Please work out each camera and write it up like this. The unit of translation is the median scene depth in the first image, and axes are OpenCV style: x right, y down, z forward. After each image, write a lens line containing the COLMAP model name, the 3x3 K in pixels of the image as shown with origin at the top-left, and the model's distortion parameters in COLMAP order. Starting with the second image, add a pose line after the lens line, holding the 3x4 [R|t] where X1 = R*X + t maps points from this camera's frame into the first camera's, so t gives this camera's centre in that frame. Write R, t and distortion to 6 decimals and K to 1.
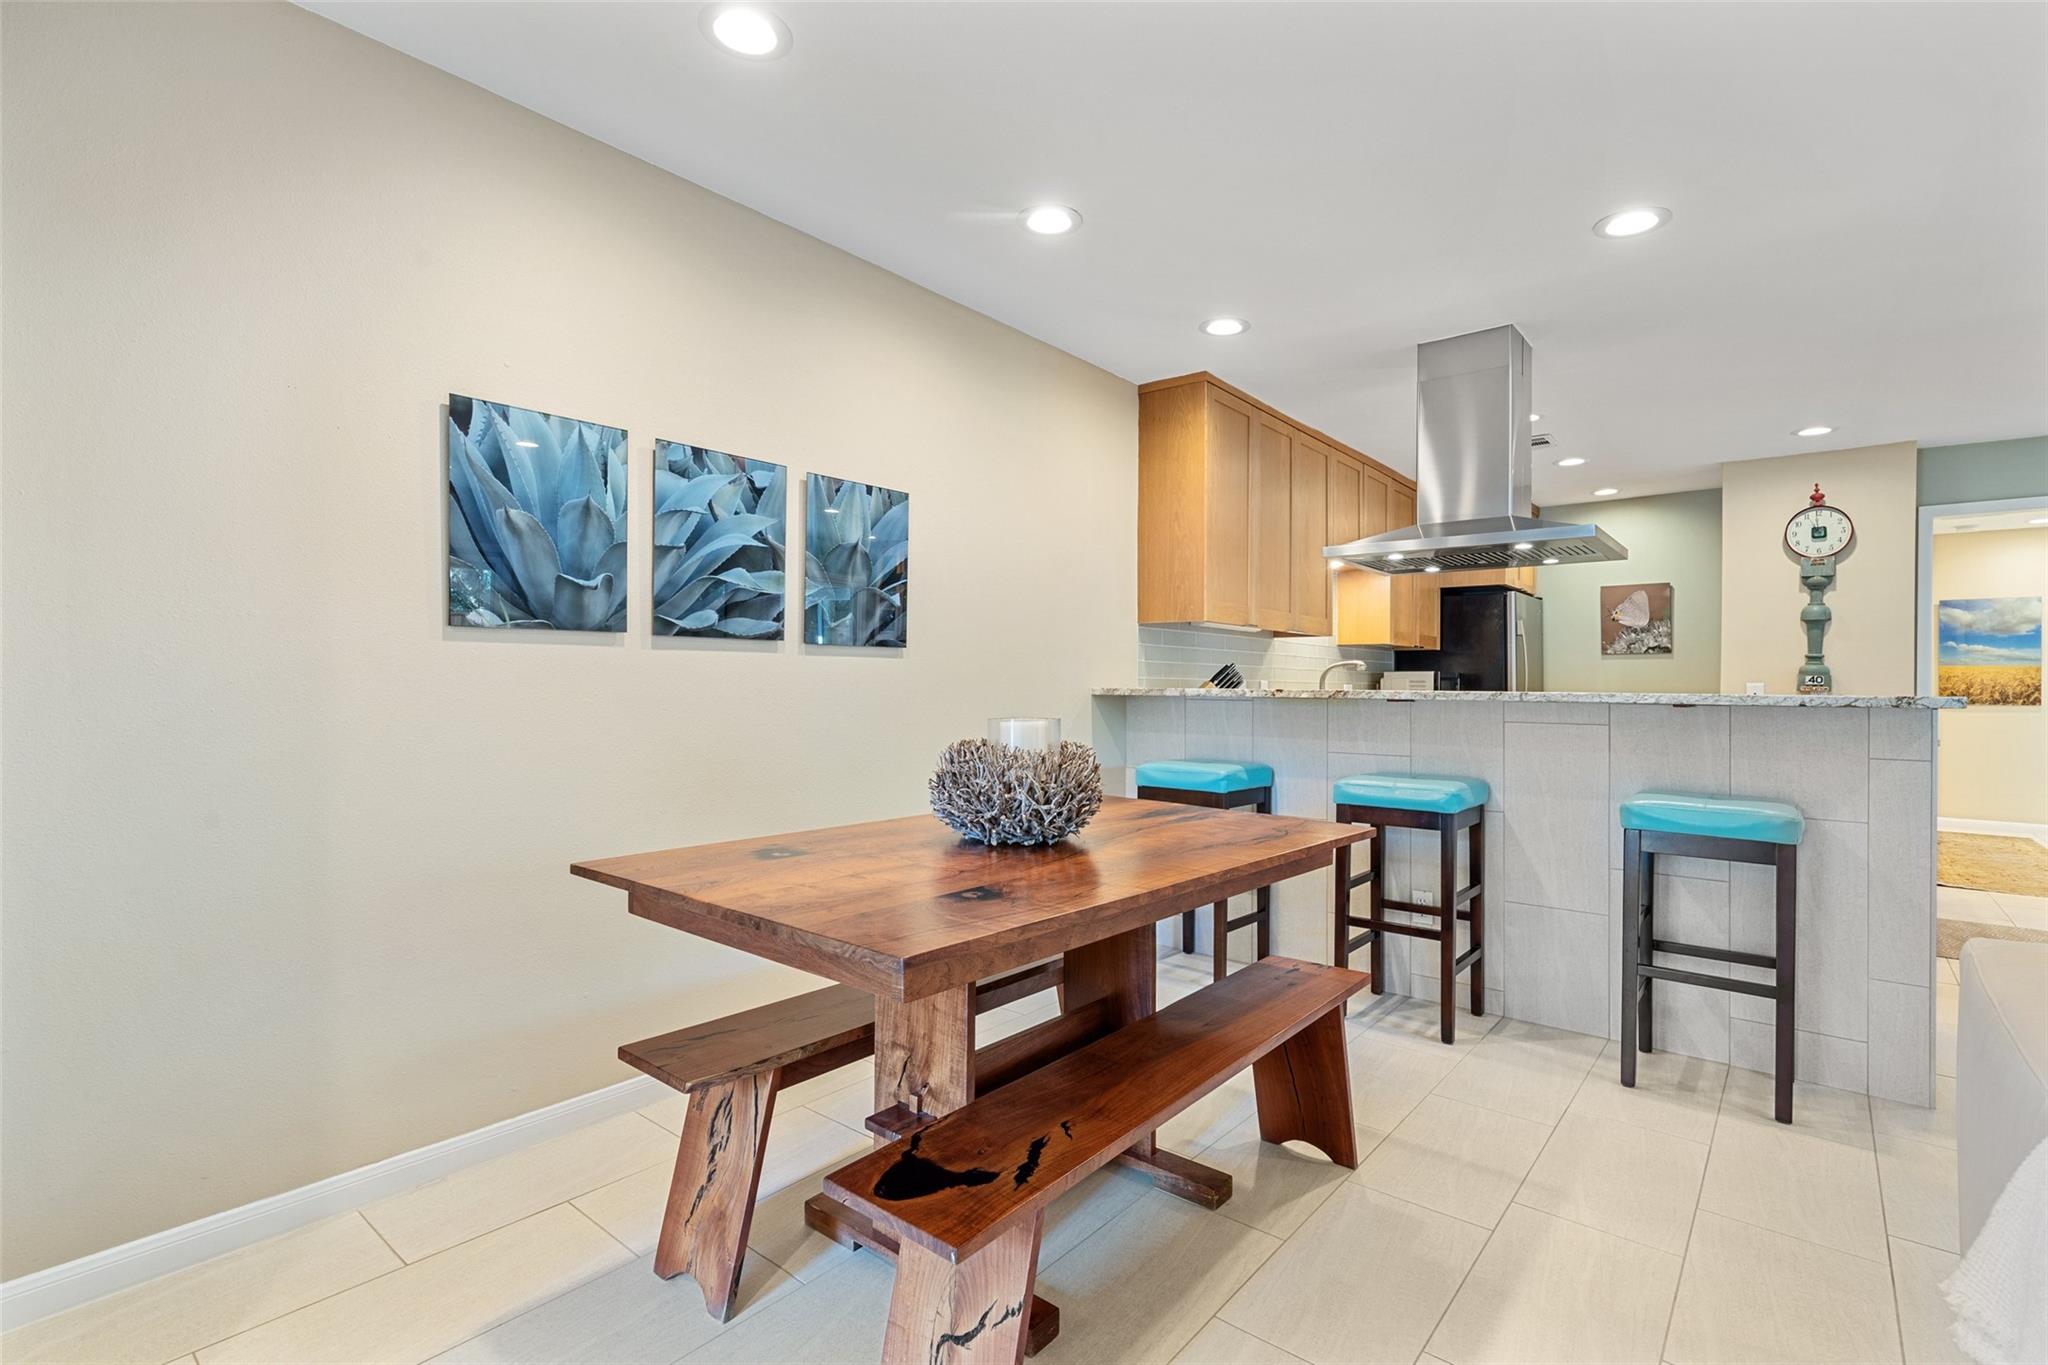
lens RADIAL K [[946.2, 0, 1015.9], [0, 946.2, 677.5], [0, 0, 1]] dist [-0.002237, 0.002937]
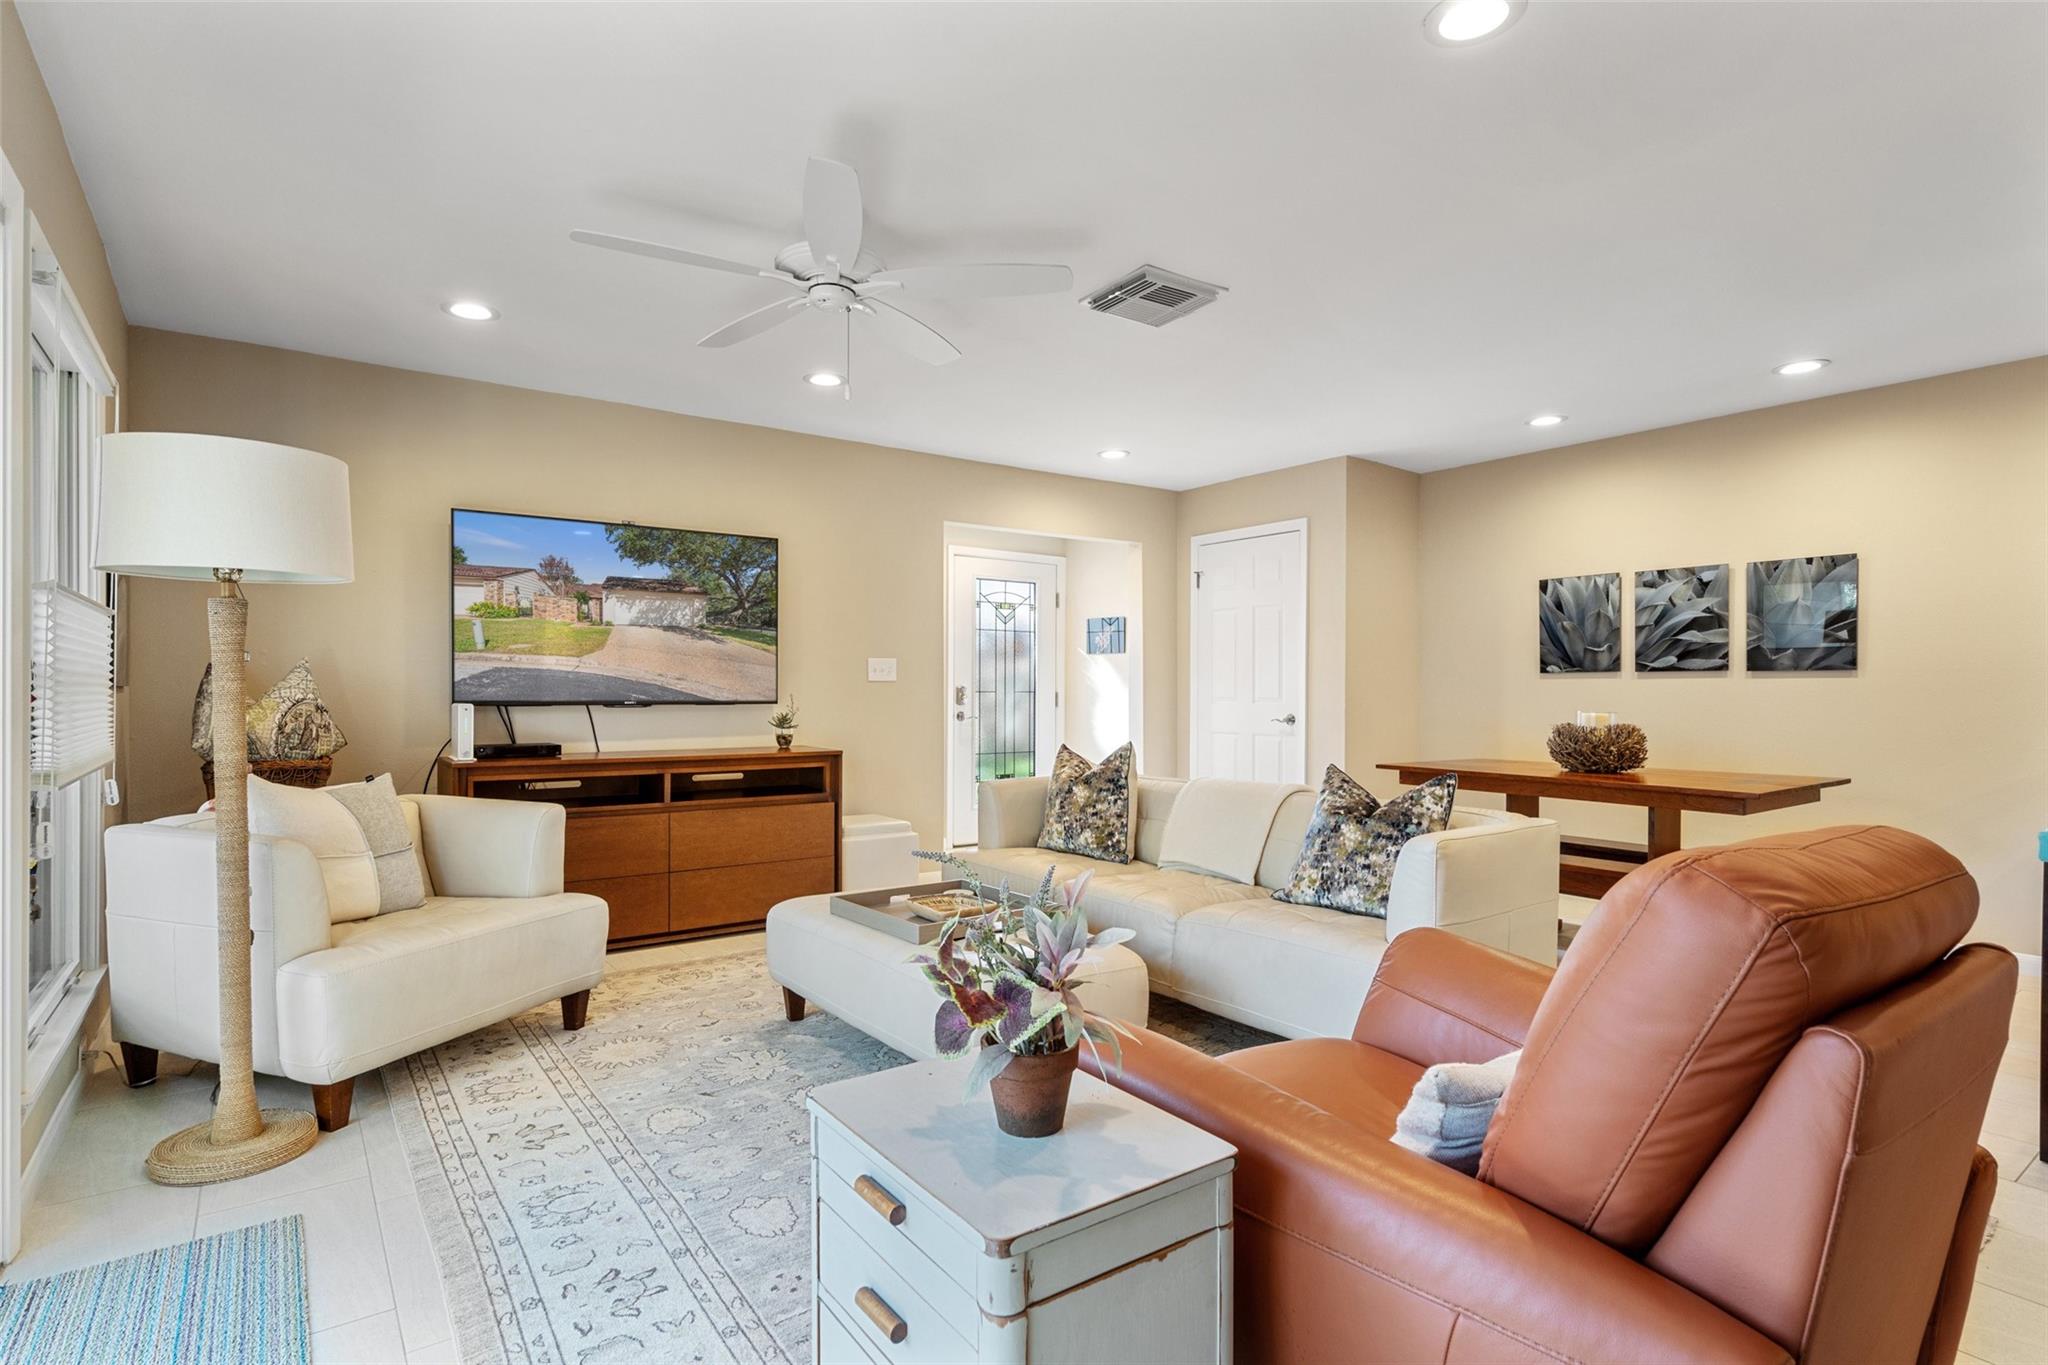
lens RADIAL K [[1021.5, 0, 1008.5], [0, 1021.5, 703.5], [0, 0, 1]] dist [-0.000904, 0.007839]
pose [[-0.244663, 0.000794, -0.969608, 1.632942], [-0.001063, 0.999999, 0.001087, 0.016419], [0.969608, 0.001297, -0.244662, 0.207477]]
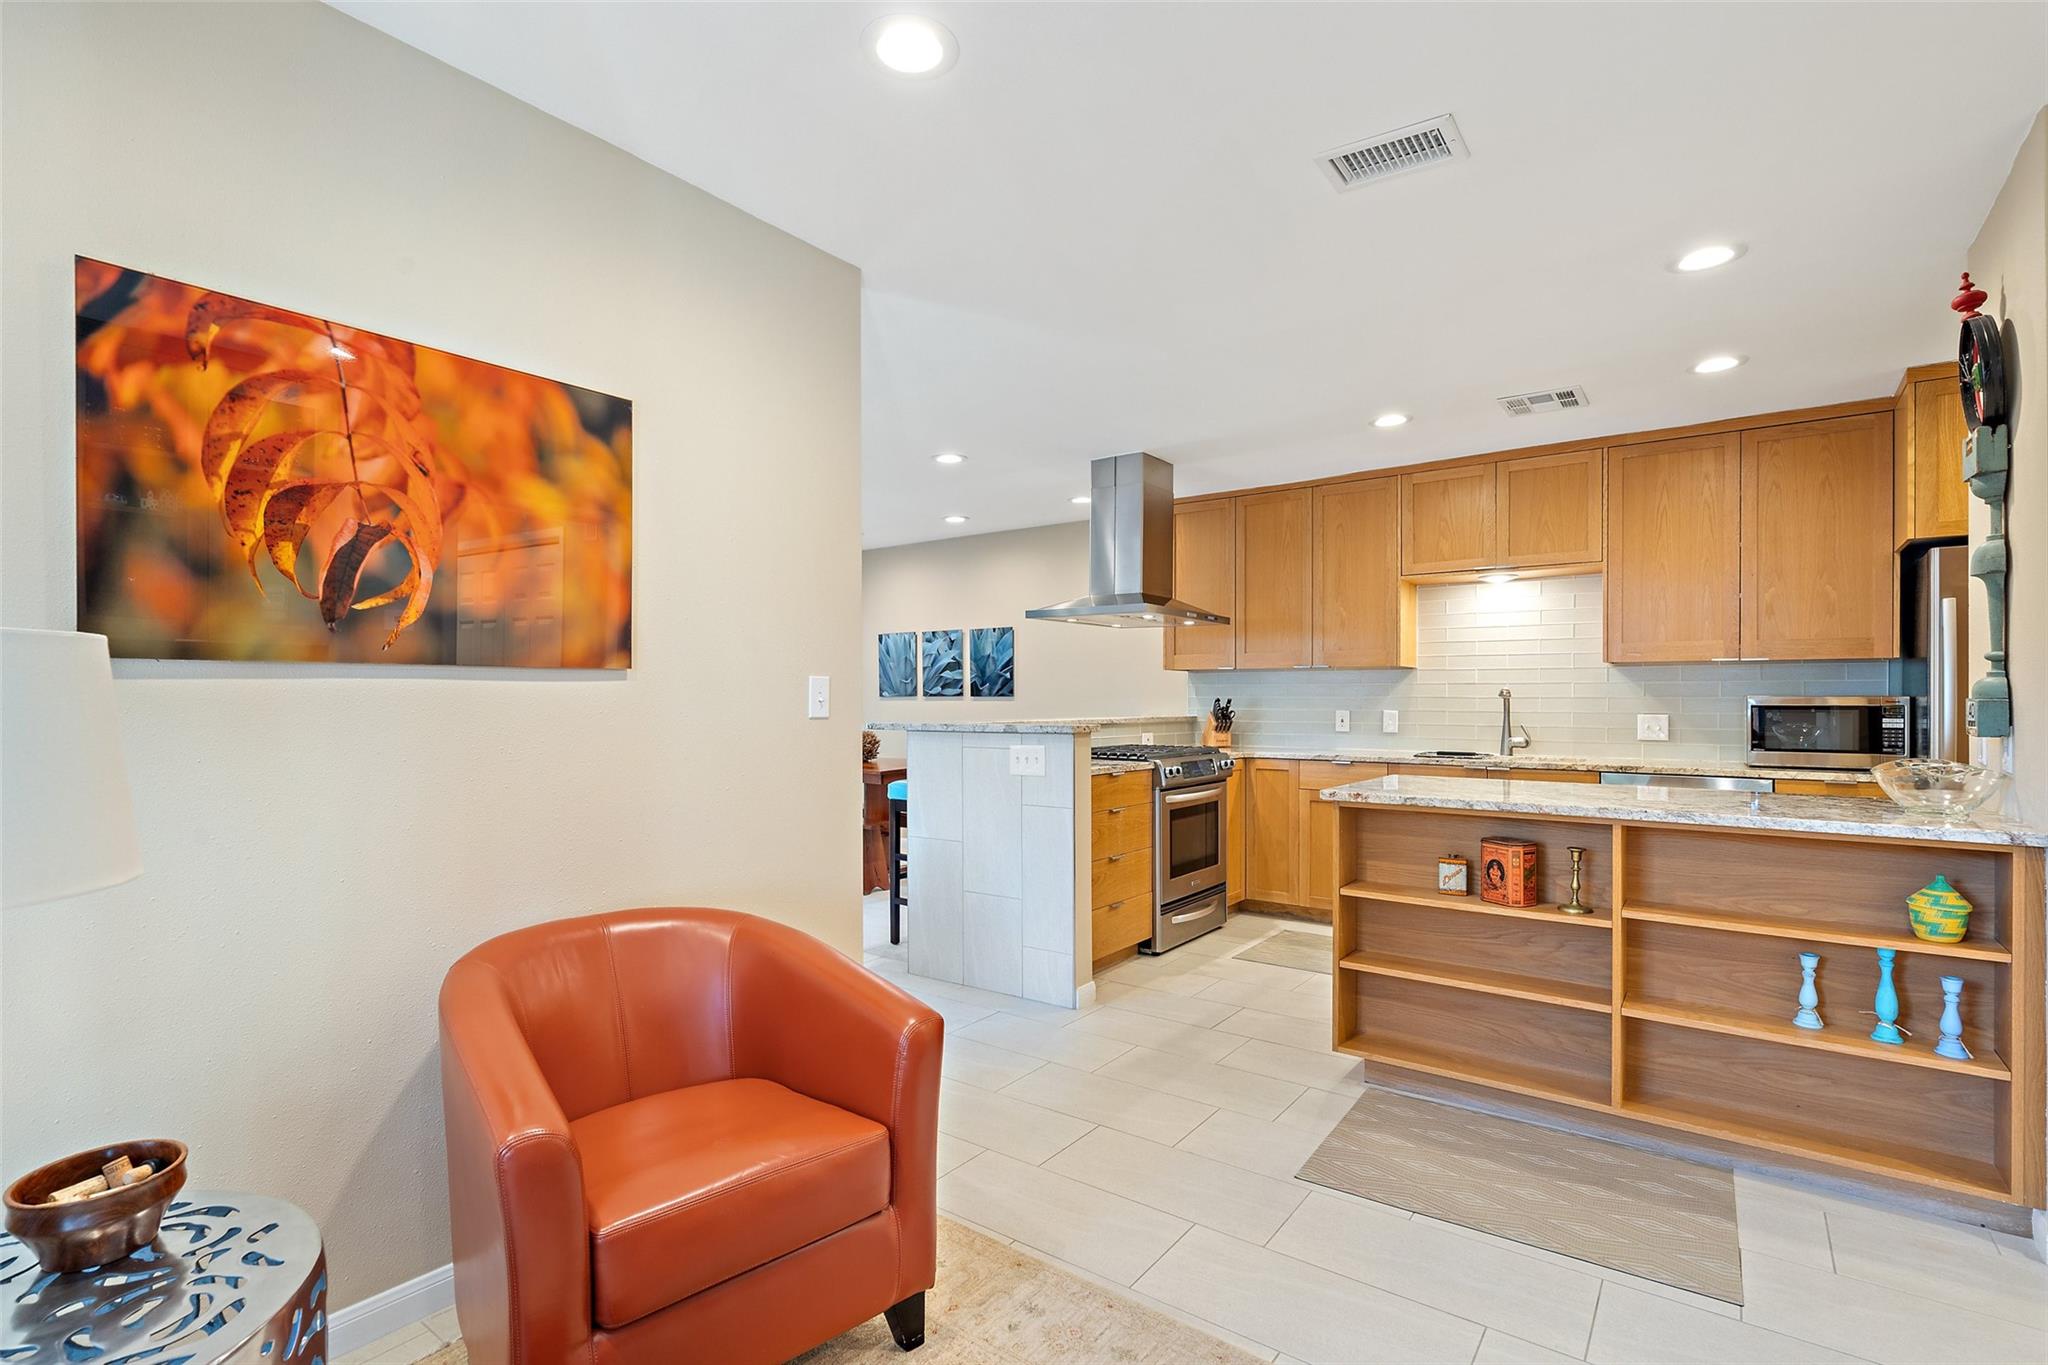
lens RADIAL K [[946.2, 0, 1036.3], [0, 946.2, 666.6], [0, 0, 1]] dist [-0.002237, 0.002937]
pose [[0.075151, -0.046435, -0.996090, 2.187495], [0.007179, 0.998914, -0.046025, 0.001427], [0.997146, -0.003692, 0.075403, 0.924703]]
